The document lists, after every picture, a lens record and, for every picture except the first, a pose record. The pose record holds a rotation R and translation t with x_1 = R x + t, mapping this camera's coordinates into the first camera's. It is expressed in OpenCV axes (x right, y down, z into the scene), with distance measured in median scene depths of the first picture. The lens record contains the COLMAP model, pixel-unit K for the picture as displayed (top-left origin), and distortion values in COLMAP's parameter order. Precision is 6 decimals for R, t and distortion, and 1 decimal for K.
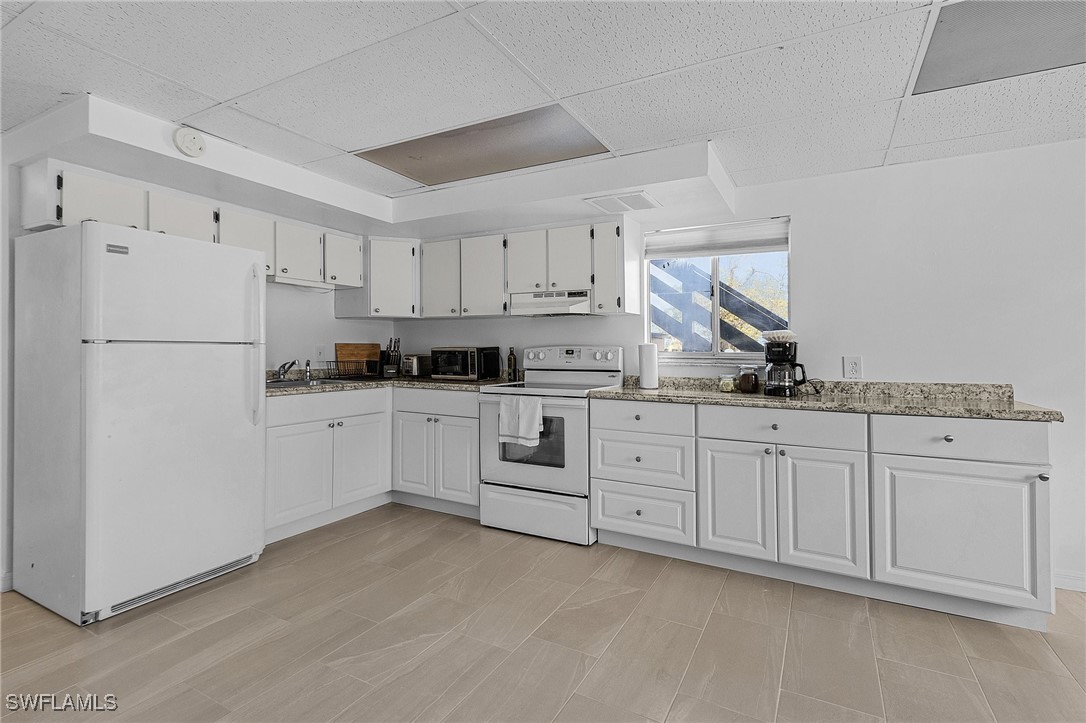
lens RADIAL K [[517.4, 0, 542.0], [0, 517.4, 344.3], [0, 0, 1]] dist [0.027129, 0.000021]
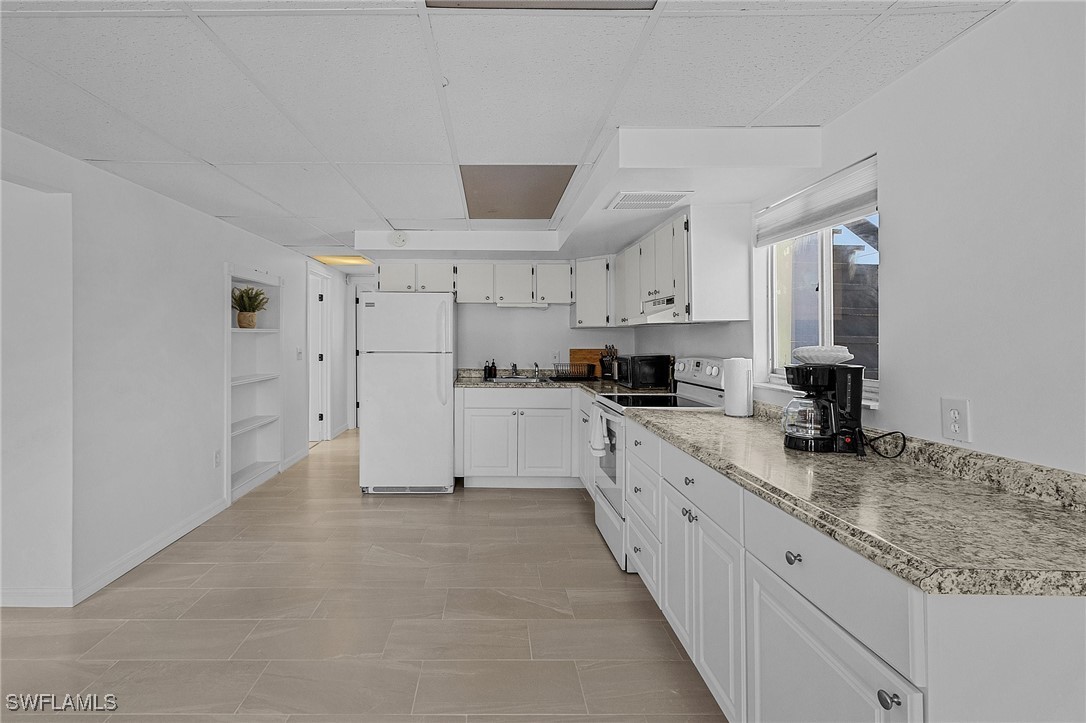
lens RADIAL K [[525.3, 0, 495.4], [0, 525.3, 341.7], [0, 0, 1]] dist [0.024259, 0.000327]
pose [[0.487834, 0.002177, -0.872934, 0.736461], [0.007225, 0.999953, 0.006532, -0.035402], [0.872907, -0.009494, 0.487795, 0.300132]]
